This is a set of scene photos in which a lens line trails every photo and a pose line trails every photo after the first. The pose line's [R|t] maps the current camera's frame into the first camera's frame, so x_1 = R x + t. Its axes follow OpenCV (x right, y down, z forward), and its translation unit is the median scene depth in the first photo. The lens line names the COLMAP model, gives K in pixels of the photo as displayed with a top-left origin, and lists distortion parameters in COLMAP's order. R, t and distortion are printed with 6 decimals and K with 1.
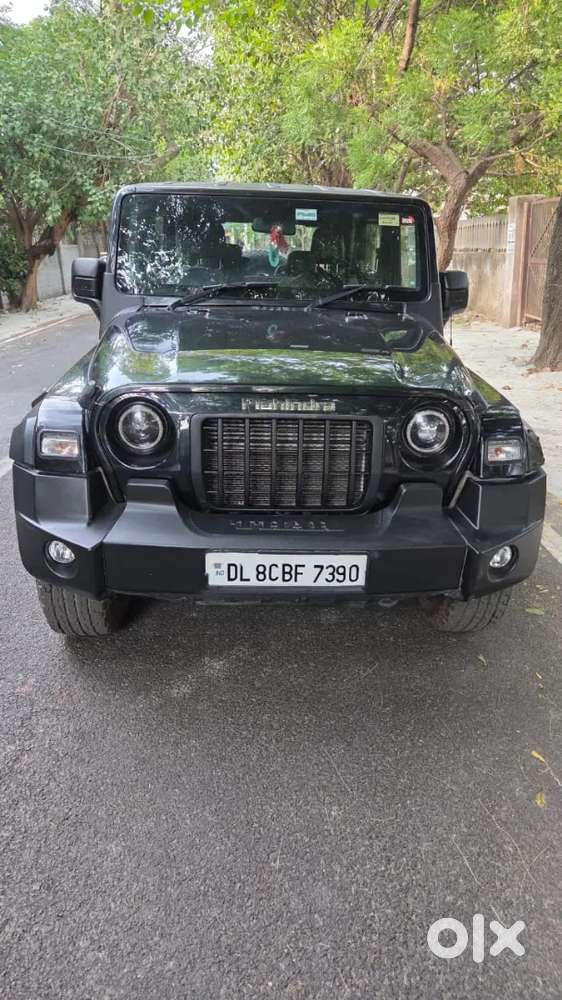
lens RADIAL K [[681.3, 0, 286.2], [0, 681.3, 493.0], [0, 0, 1]] dist [0.081246, -0.080051]
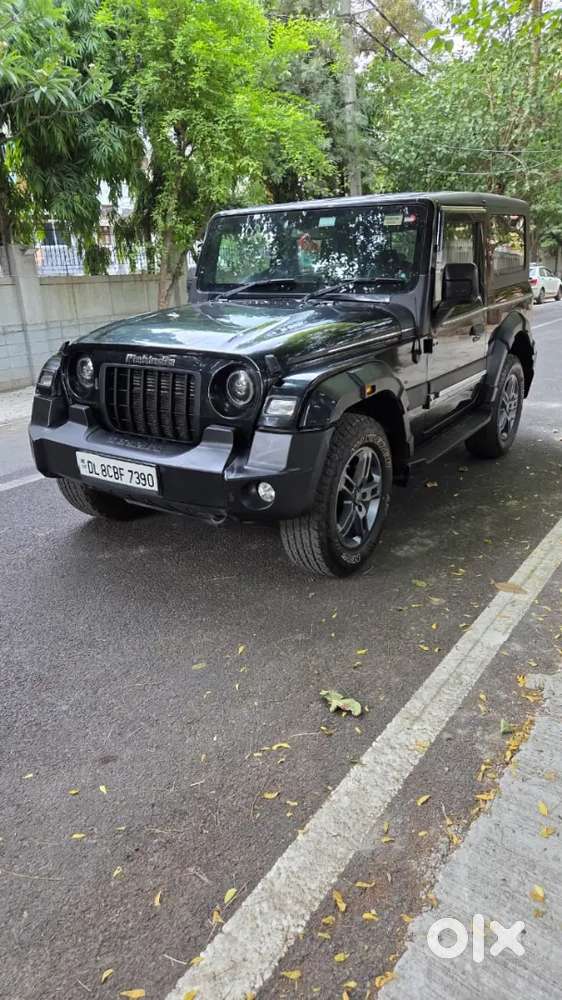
lens RADIAL K [[681.3, 0, 286.2], [0, 681.3, 493.0], [0, 0, 1]] dist [0.081246, -0.080051]
pose [[0.800592, 0.150784, -0.579929, 0.887455], [-0.163241, 0.986098, 0.031036, 0.042815], [0.576546, 0.069821, 0.814076, 0.021744]]
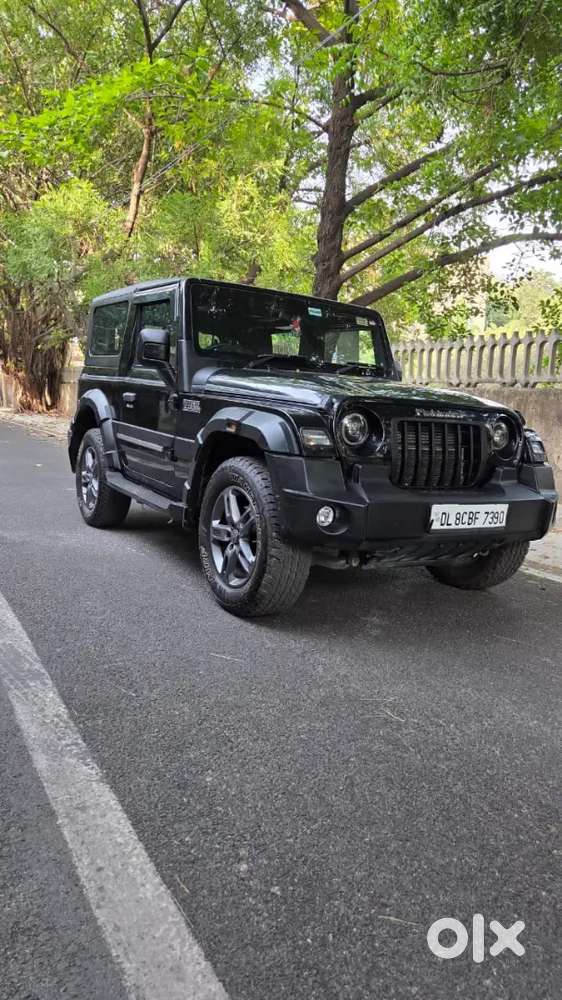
lens RADIAL K [[681.3, 0, 286.2], [0, 681.3, 493.0], [0, 0, 1]] dist [0.081246, -0.080051]
pose [[0.877346, -0.029554, 0.478948, -0.831165], [0.124093, 0.978123, -0.166960, 0.204943], [-0.463536, 0.205916, 0.861820, -0.089124]]
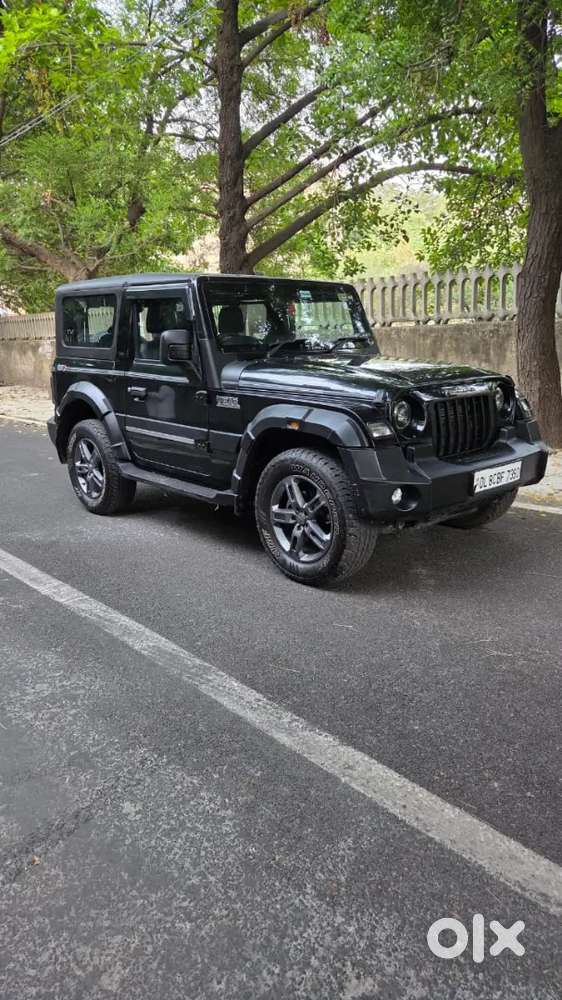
lens RADIAL K [[681.3, 0, 286.2], [0, 681.3, 493.0], [0, 0, 1]] dist [0.081246, -0.080051]
pose [[0.763968, -0.190702, 0.616430, -1.199616], [0.264863, 0.963817, -0.030084, 0.048190], [-0.588389, 0.186252, 0.786835, -0.062528]]
